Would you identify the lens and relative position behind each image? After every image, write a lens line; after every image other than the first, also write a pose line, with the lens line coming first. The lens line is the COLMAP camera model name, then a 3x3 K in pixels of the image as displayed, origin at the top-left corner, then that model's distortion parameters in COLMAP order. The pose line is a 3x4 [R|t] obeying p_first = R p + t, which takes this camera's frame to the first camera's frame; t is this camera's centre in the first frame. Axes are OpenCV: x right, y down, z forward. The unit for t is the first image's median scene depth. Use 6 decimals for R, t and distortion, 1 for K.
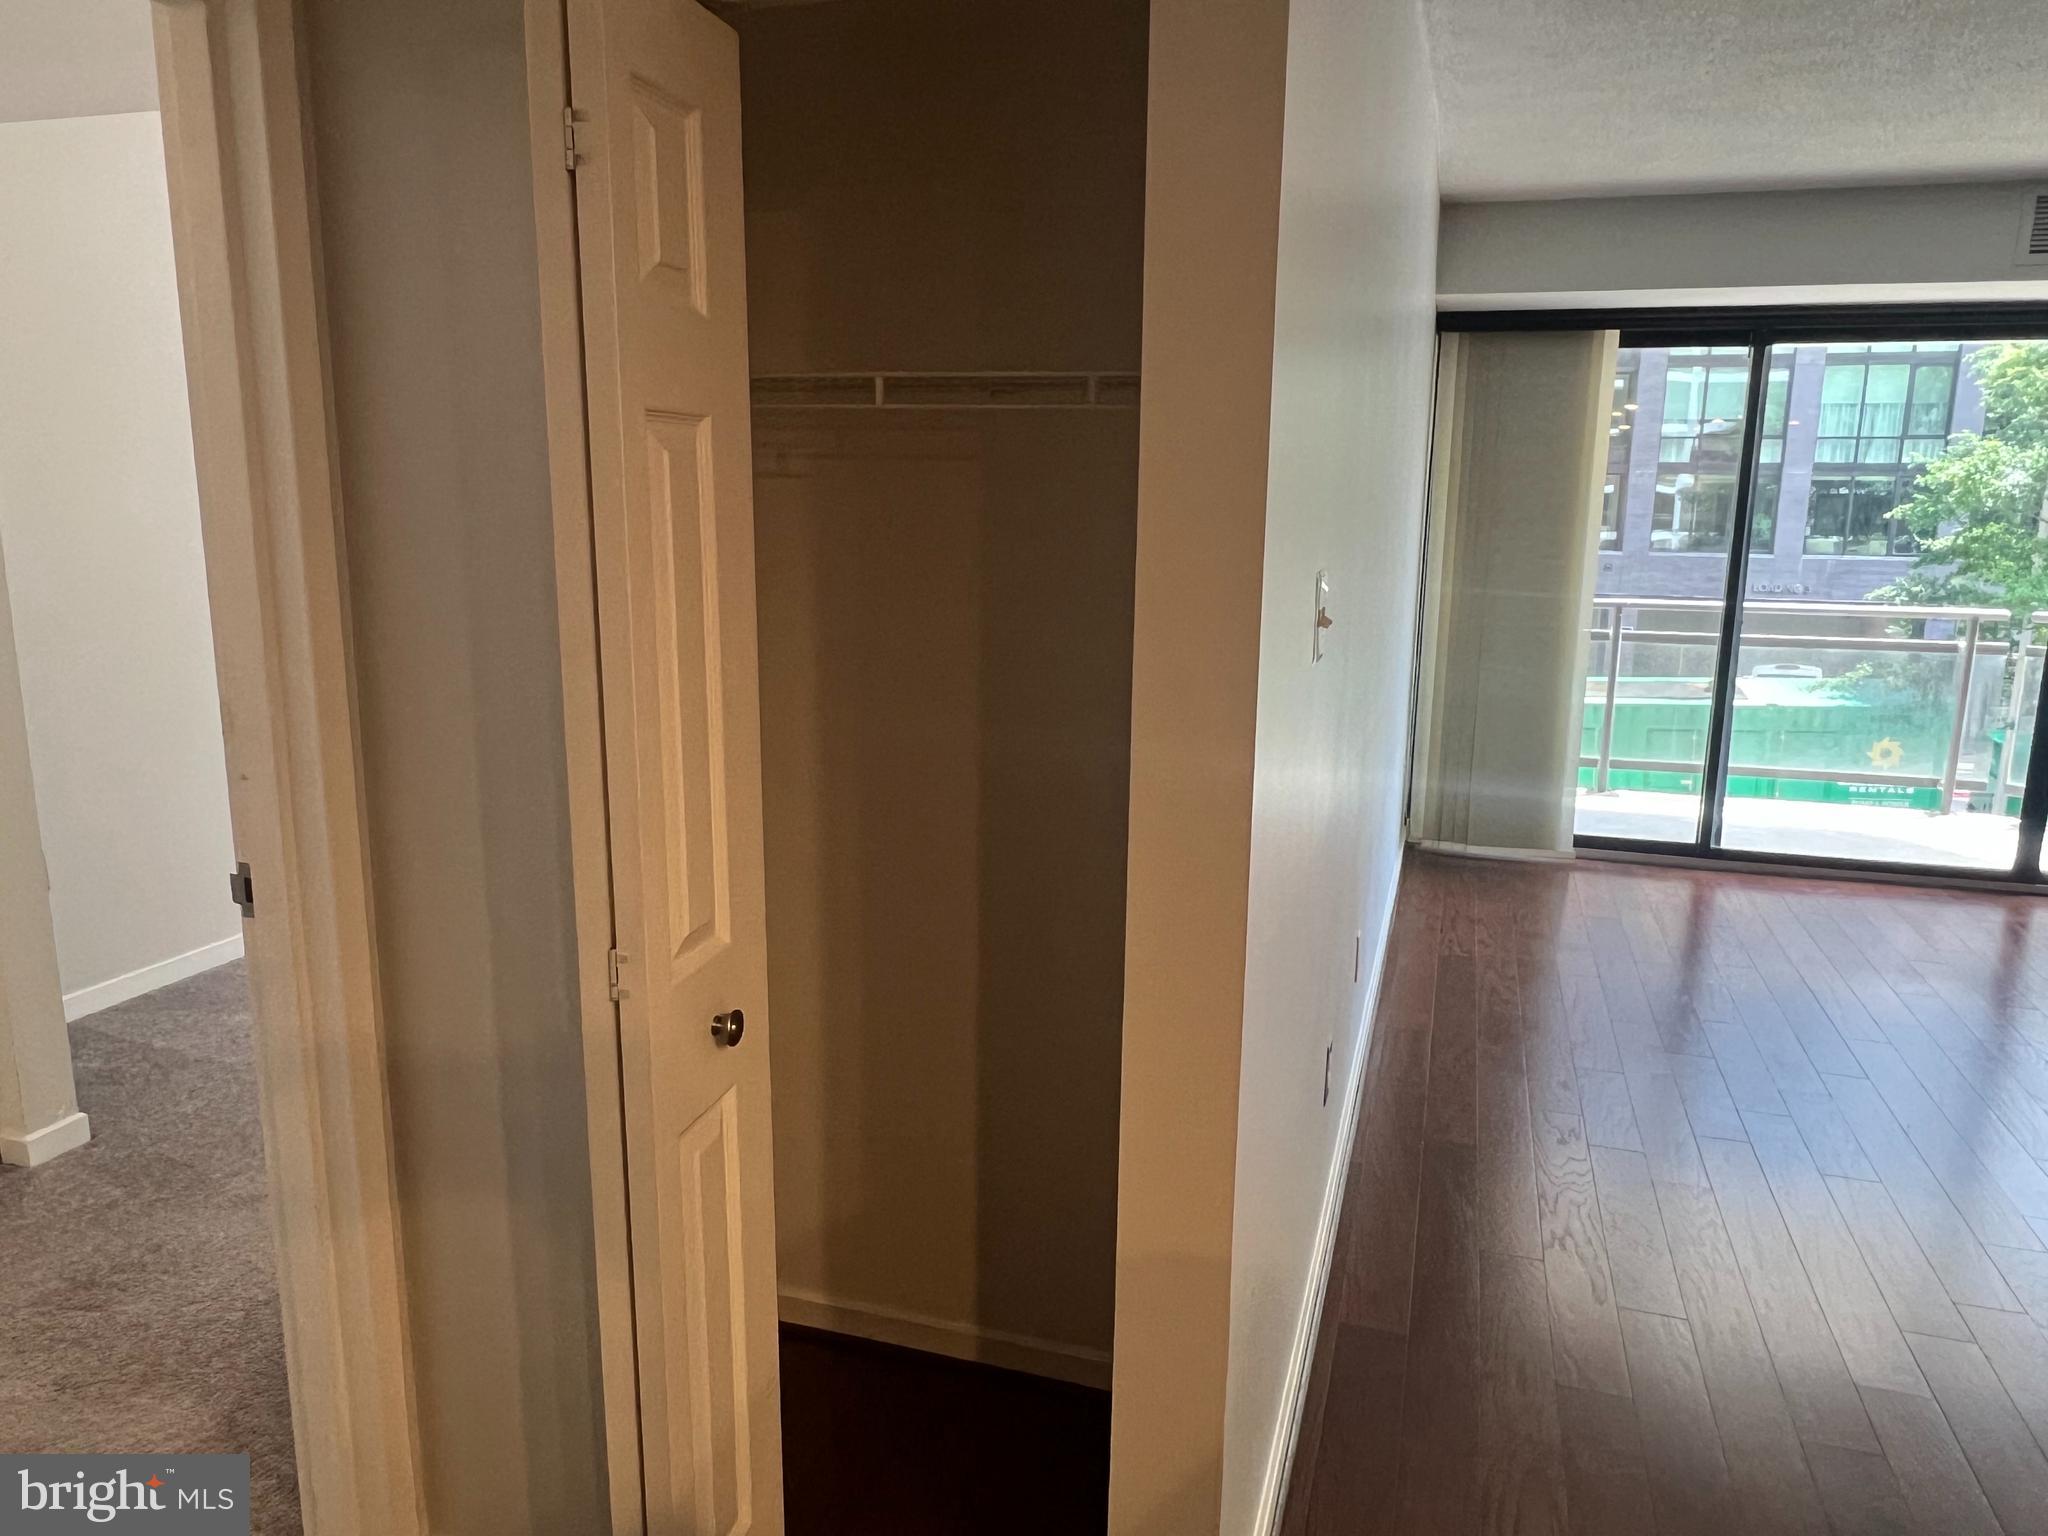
lens RADIAL K [[1409.3, 0, 1019.9], [0, 1409.3, 786.1], [0, 0, 1]] dist [0.002090, -0.008050]
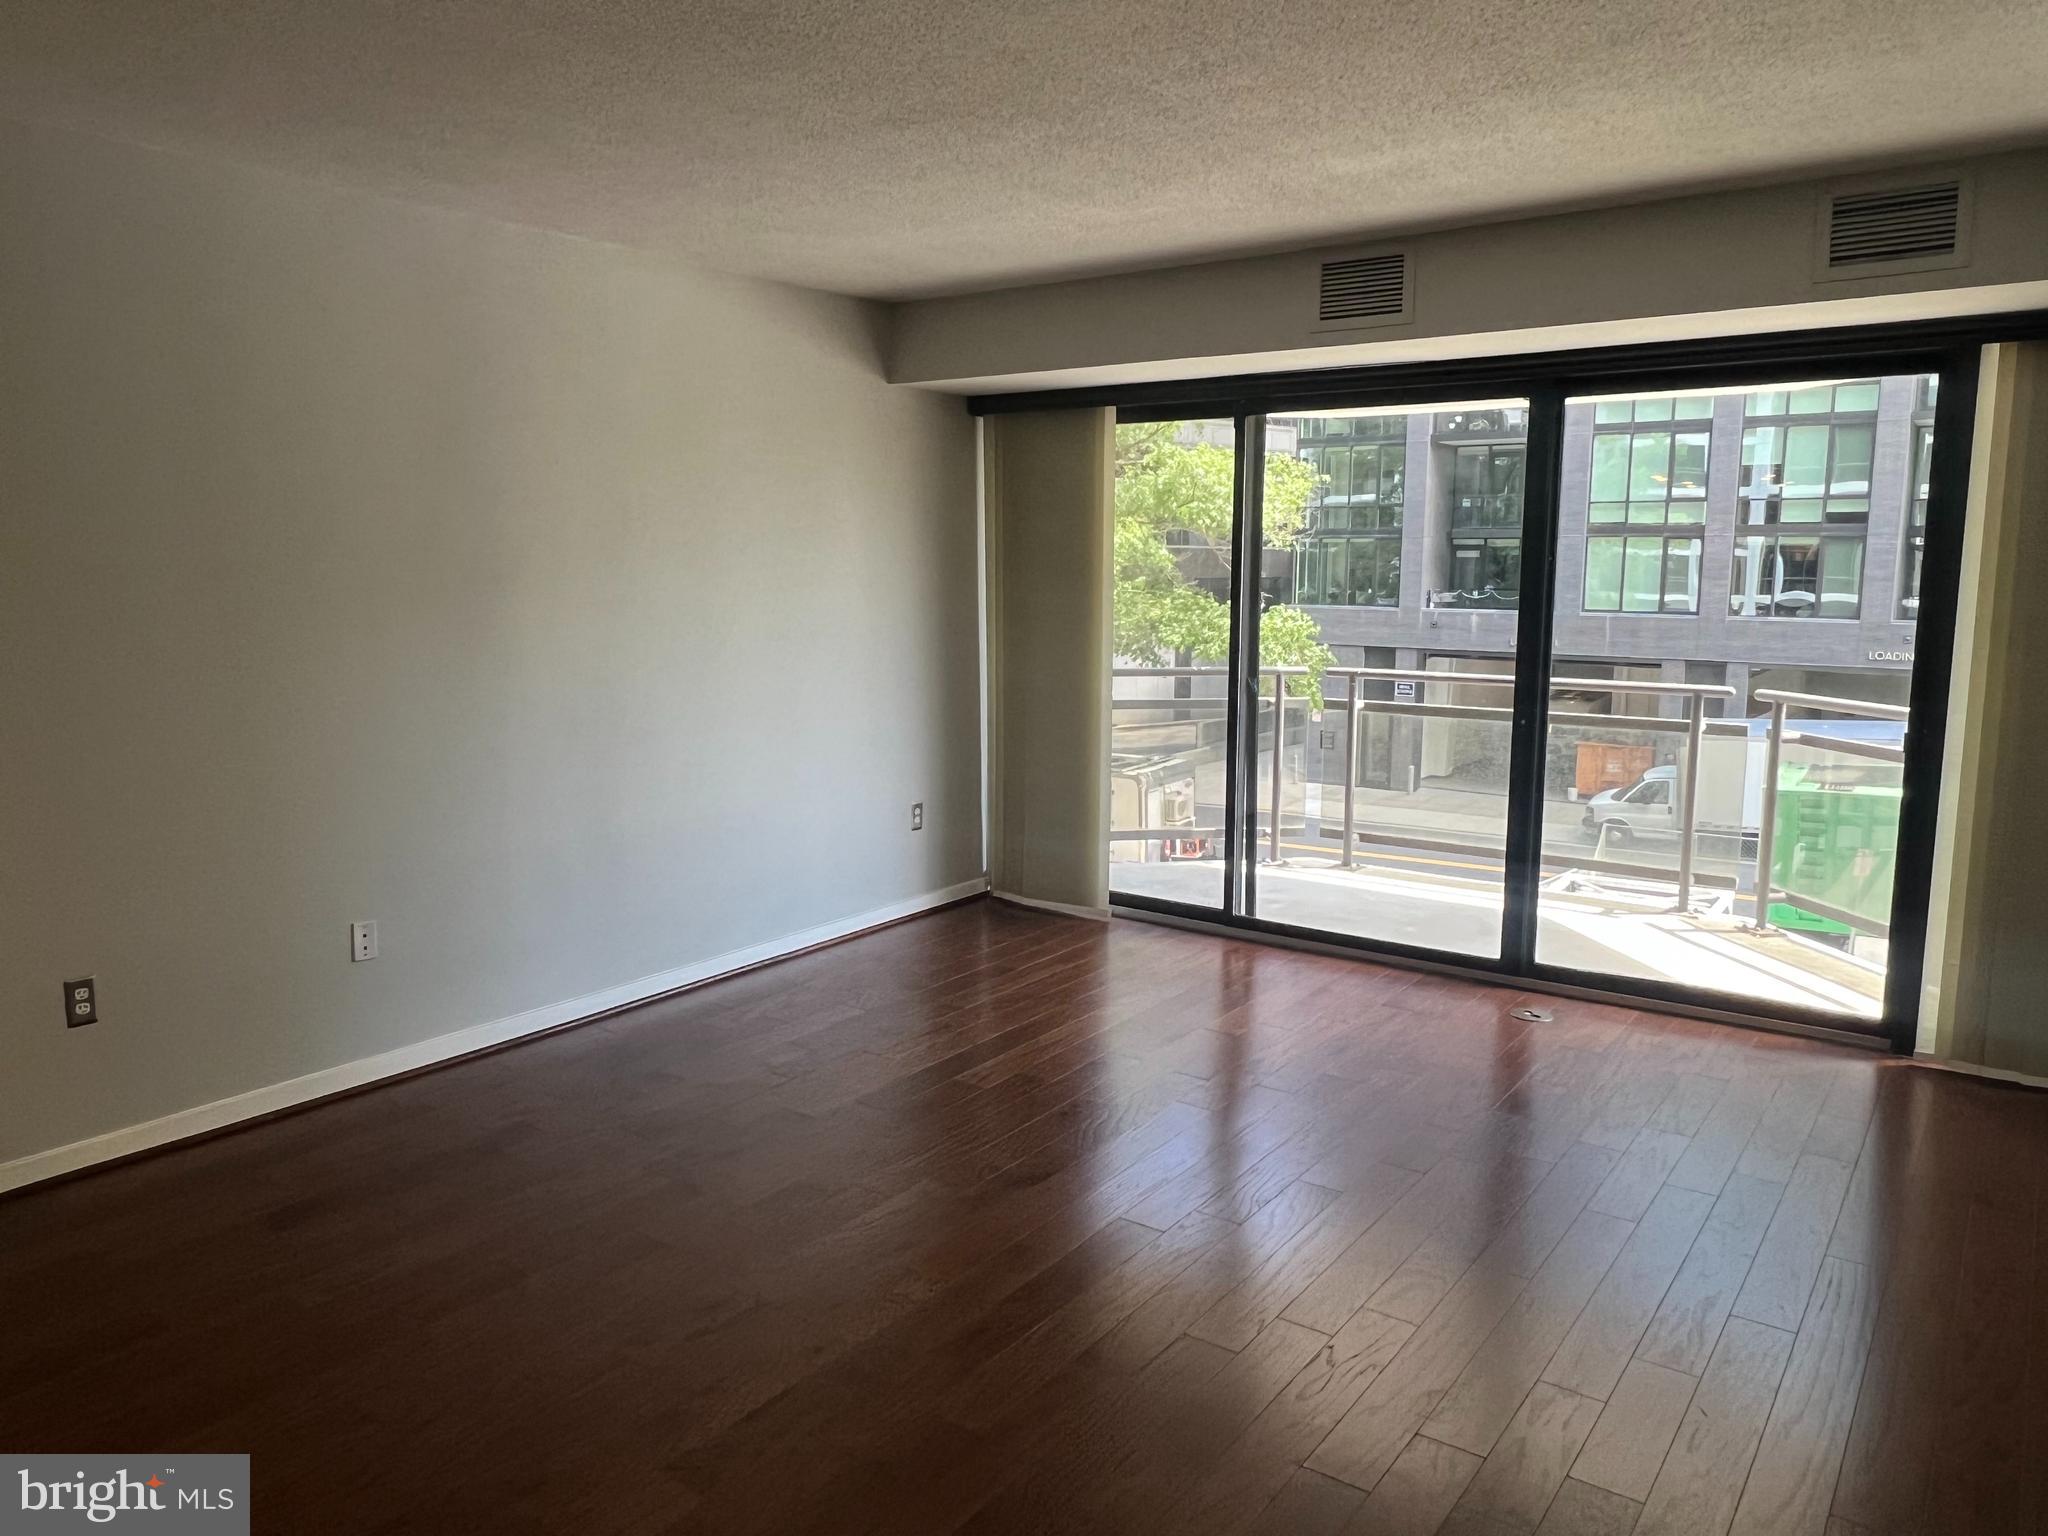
lens RADIAL K [[1409.3, 0, 1023.7], [0, 1409.3, 755.0], [0, 0, 1]] dist [0.002090, -0.008050]
pose [[0.946982, 0.037573, -0.319082, 0.560762], [-0.059950, 0.996360, -0.060596, 0.001006], [0.315644, 0.076513, 0.945788, 0.007294]]
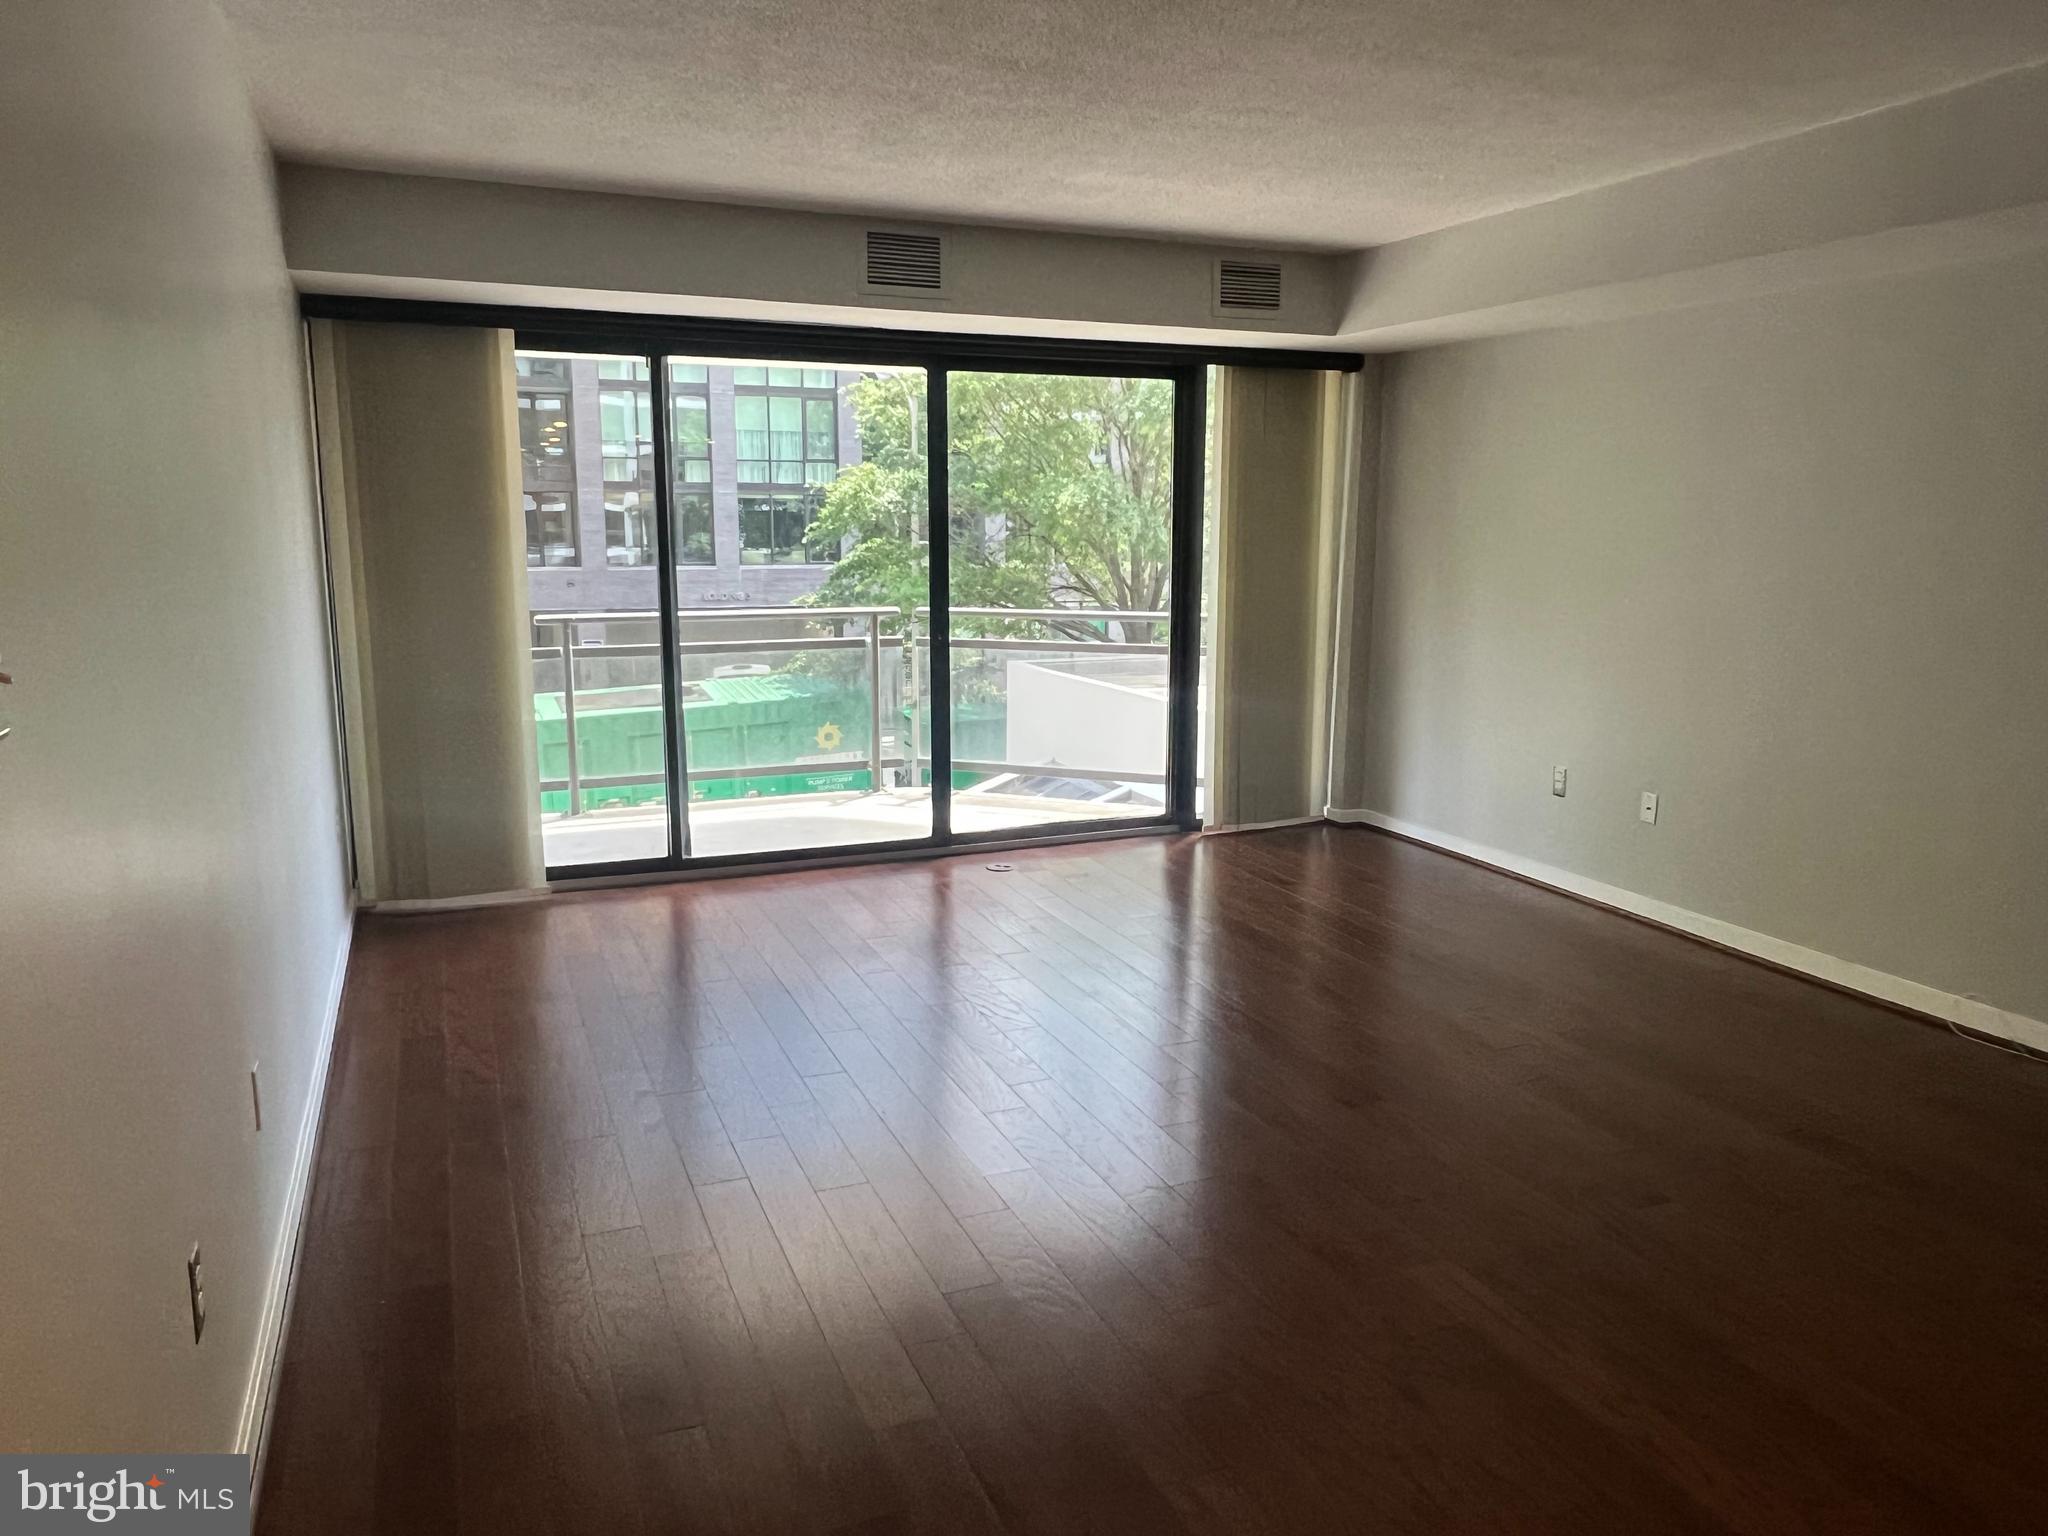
lens RADIAL K [[1409.3, 0, 1033.0], [0, 1409.3, 769.7], [0, 0, 1]] dist [0.002090, -0.008050]
pose [[0.762629, -0.120651, 0.635484, 0.046237], [0.135990, 0.990399, 0.024835, -0.007965], [-0.632379, 0.067480, 0.771715, 0.061866]]
